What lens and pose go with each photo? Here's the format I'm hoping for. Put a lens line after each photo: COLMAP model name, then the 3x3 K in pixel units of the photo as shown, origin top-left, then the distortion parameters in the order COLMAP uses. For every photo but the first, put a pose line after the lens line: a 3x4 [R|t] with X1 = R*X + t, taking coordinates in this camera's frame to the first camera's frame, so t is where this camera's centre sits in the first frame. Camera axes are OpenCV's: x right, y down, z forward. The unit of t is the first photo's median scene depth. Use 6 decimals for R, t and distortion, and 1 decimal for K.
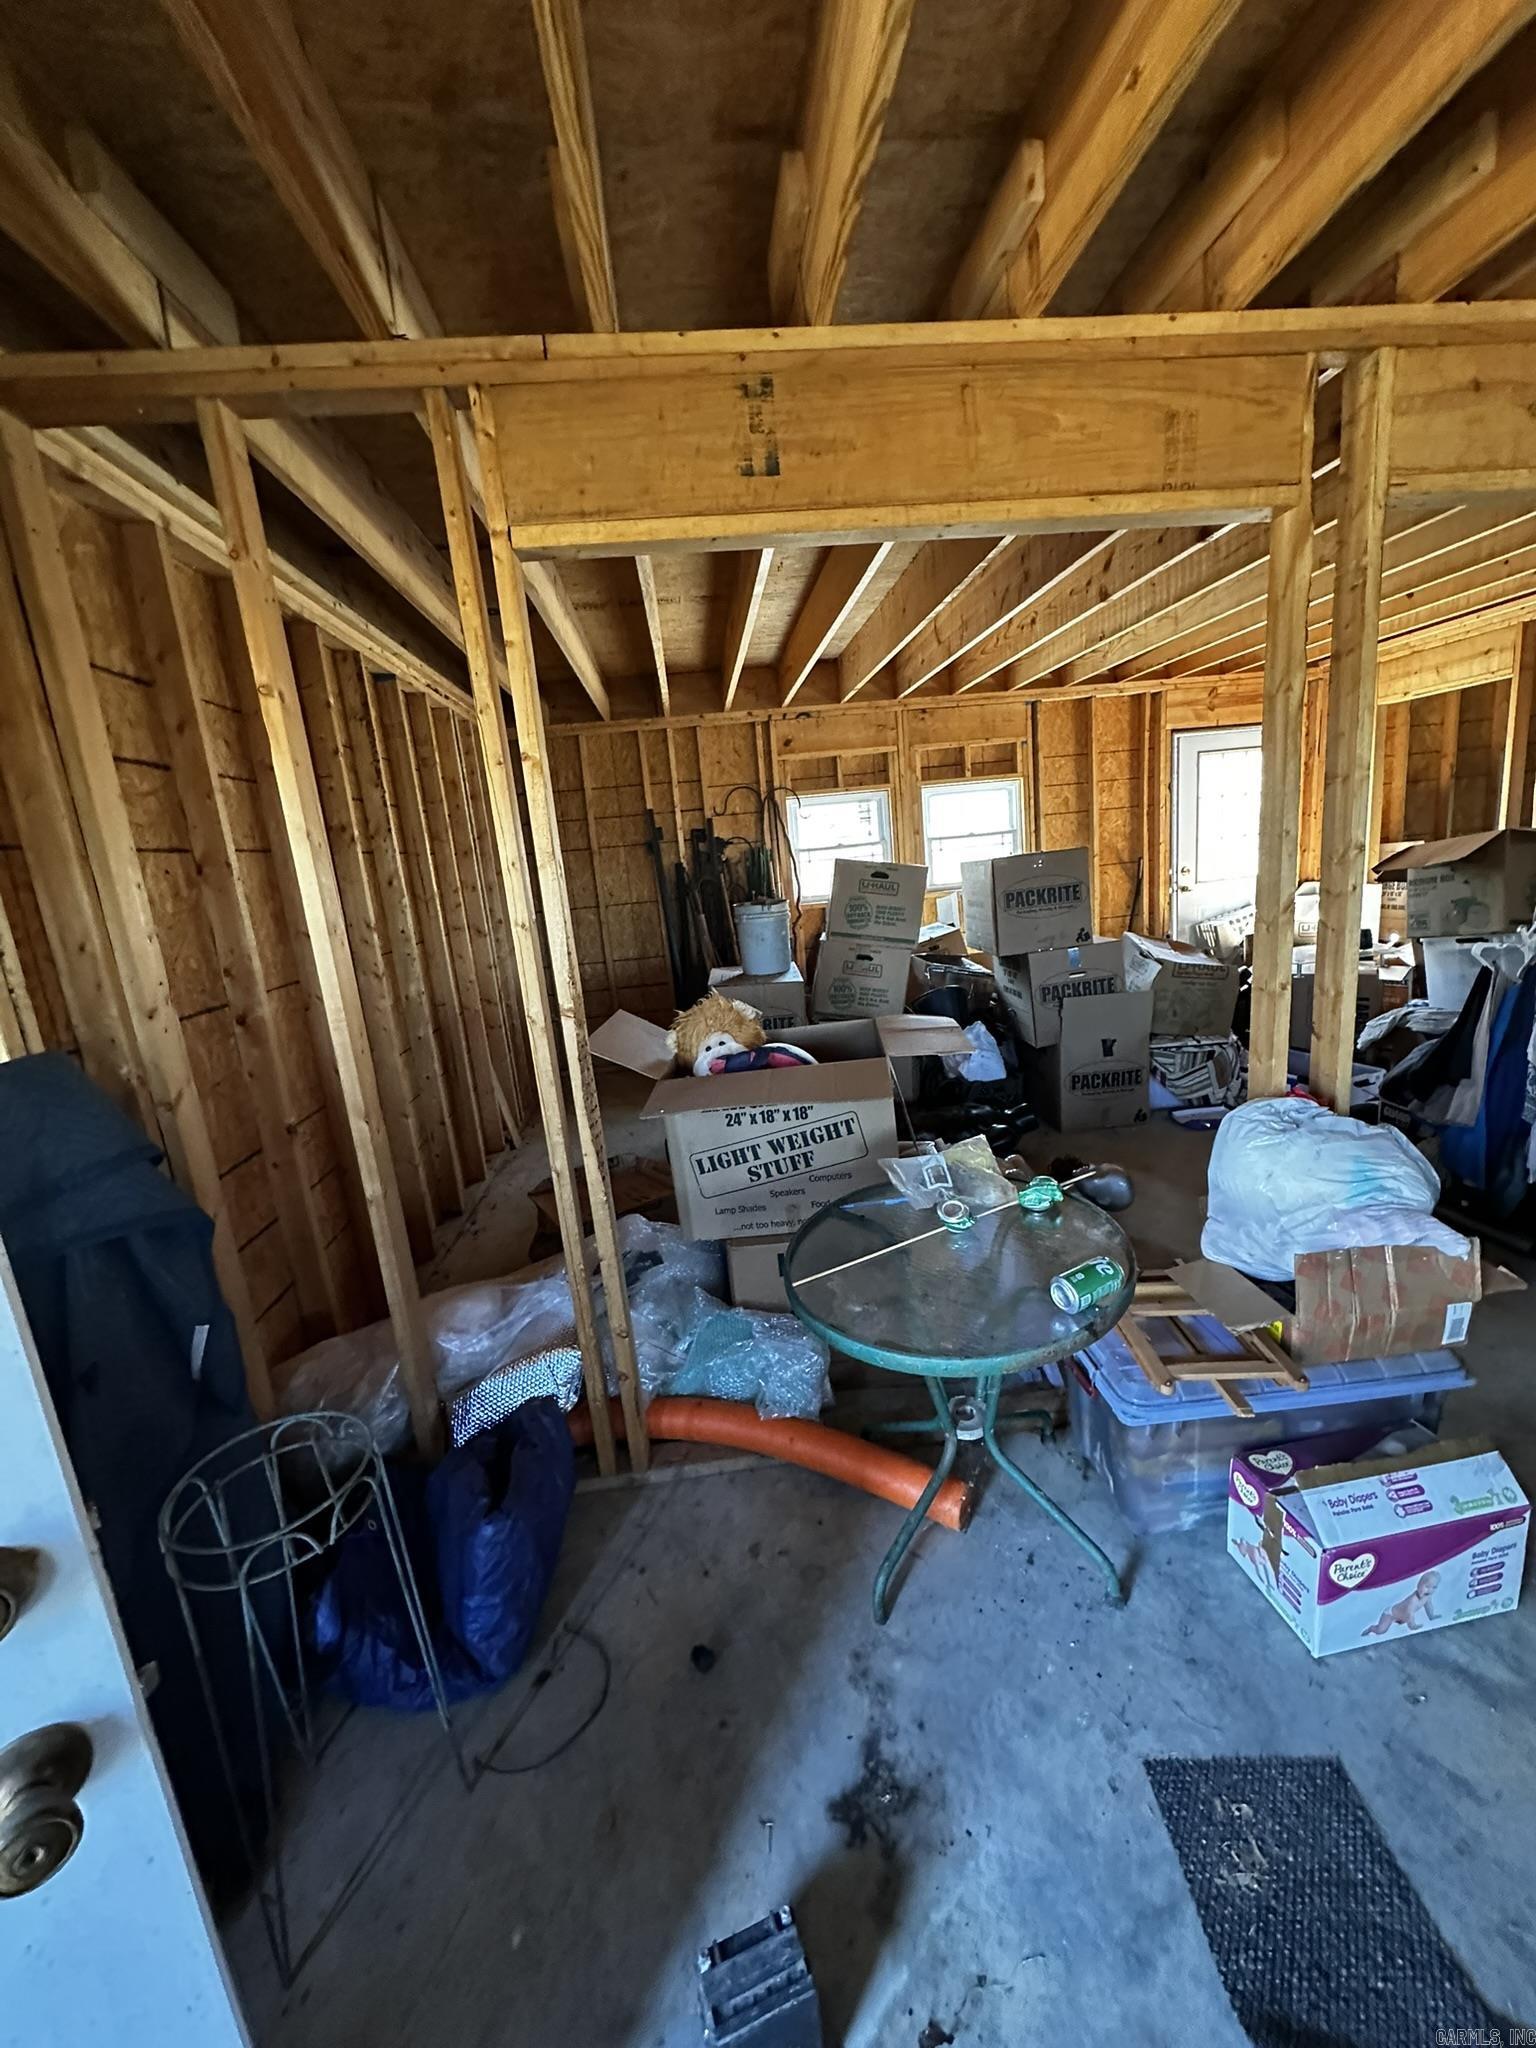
lens RADIAL K [[817.8, 0, 765.0], [0, 817.8, 1022.9], [0, 0, 1]] dist [-0.003759, 0.001012]
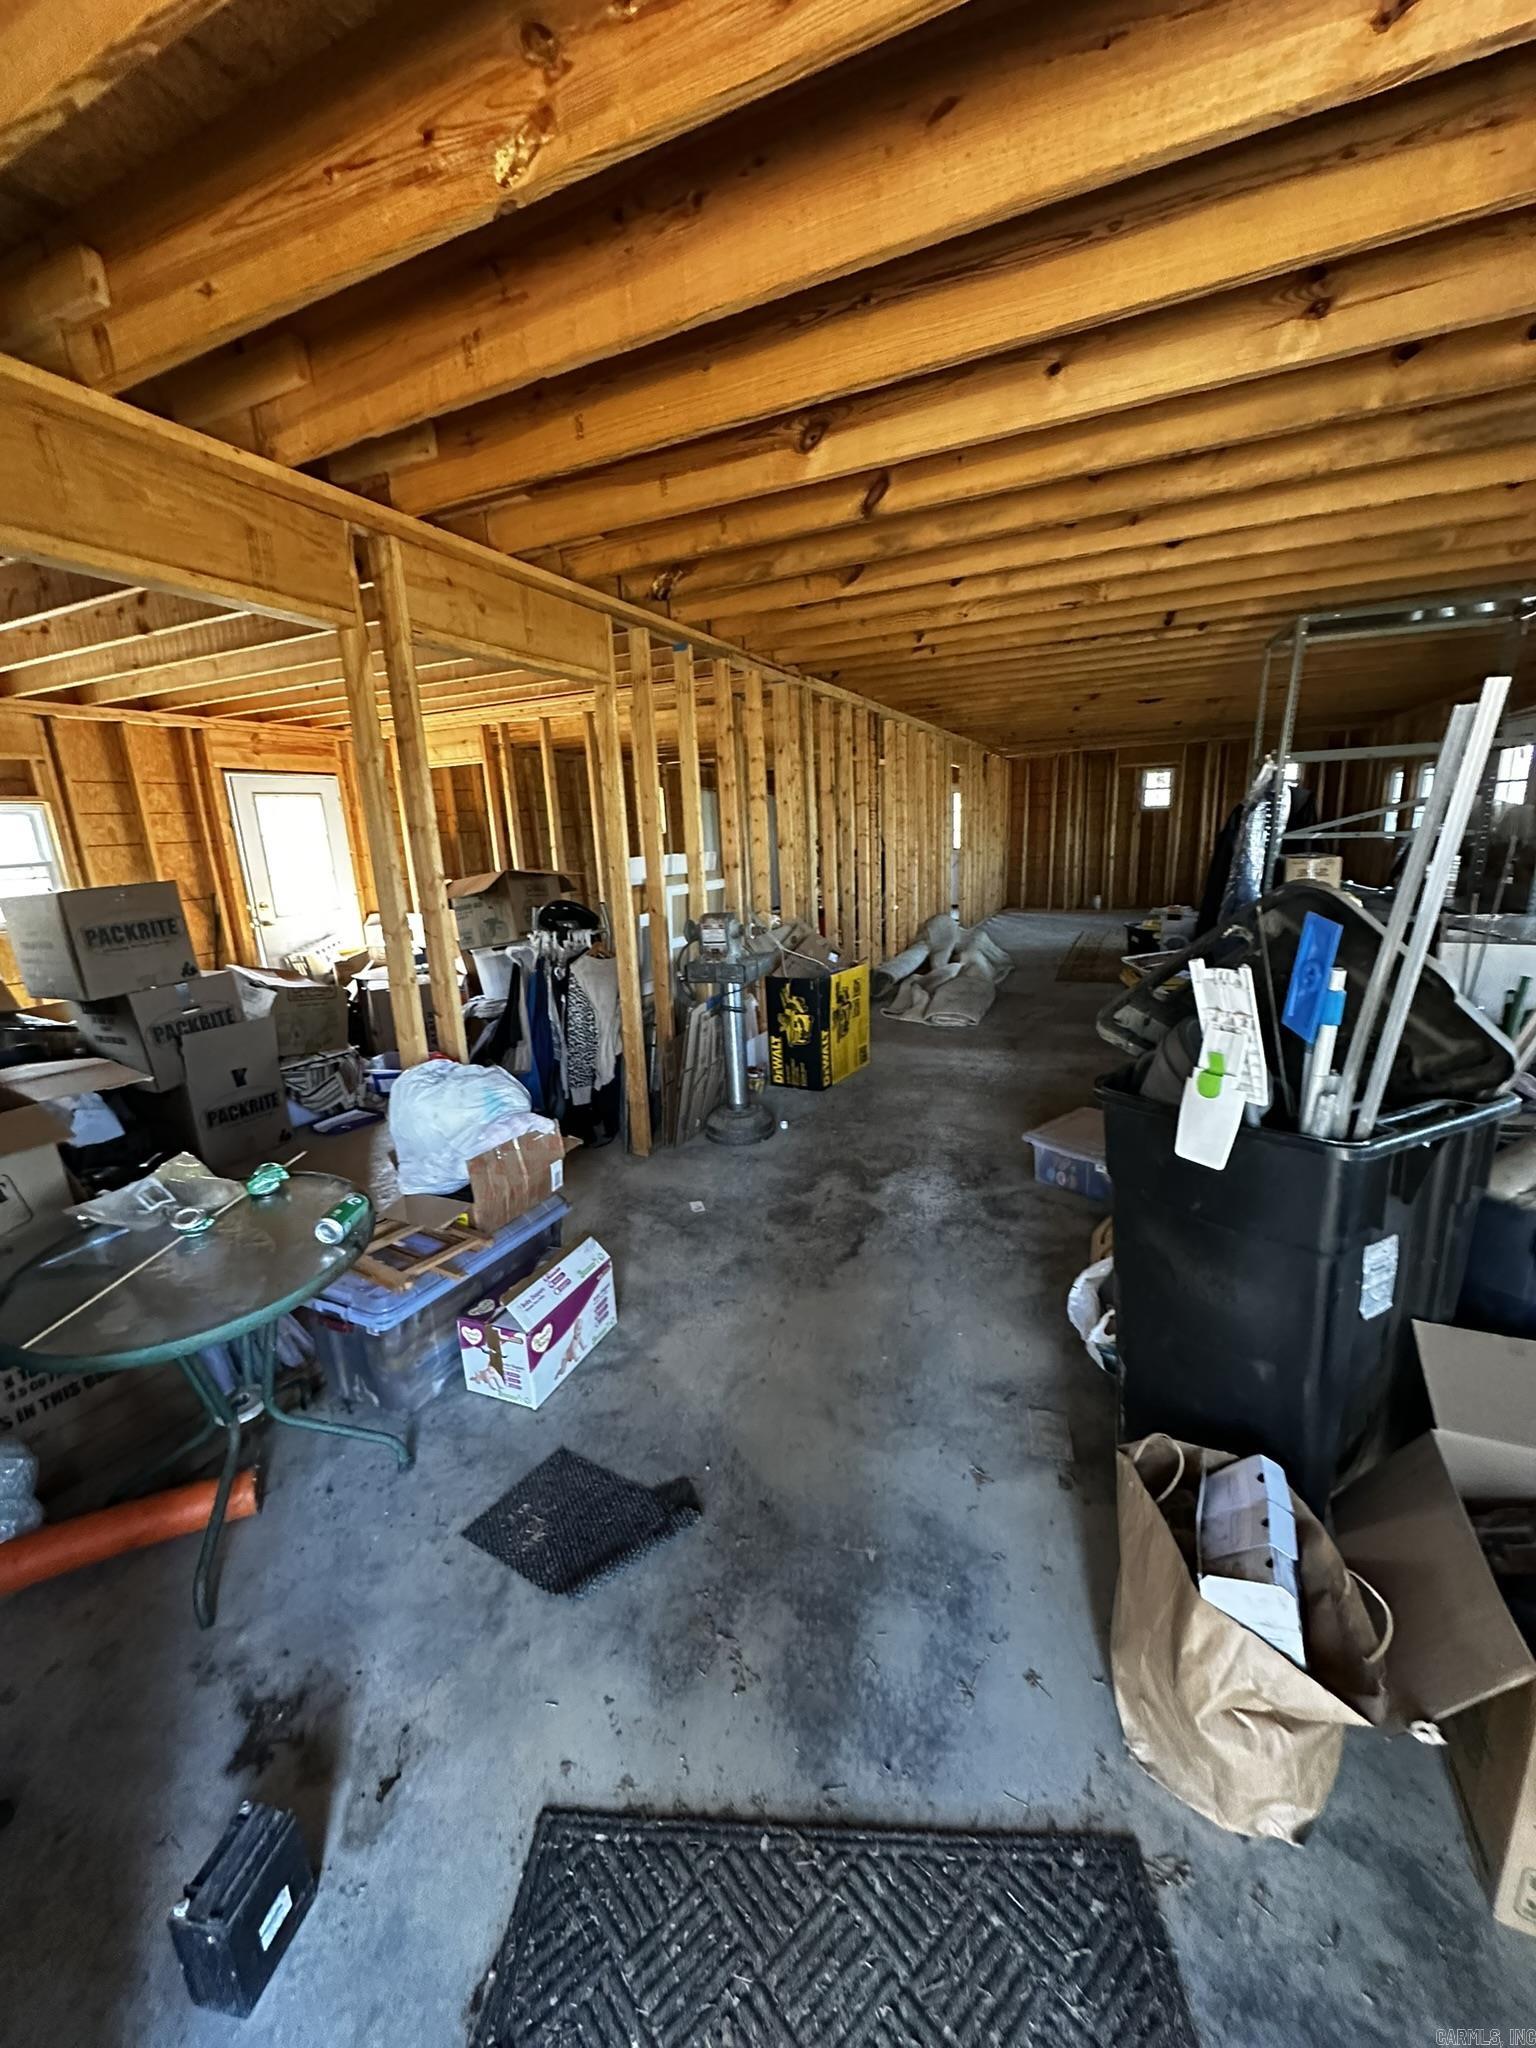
lens RADIAL K [[817.8, 0, 766.7], [0, 817.8, 1028.2], [0, 0, 1]] dist [-0.003759, 0.001012]
pose [[0.499248, -0.143904, 0.854425, -0.245317], [0.179399, 0.981911, 0.060551, 0.058605], [-0.847683, 0.123053, 0.516034, -0.186546]]
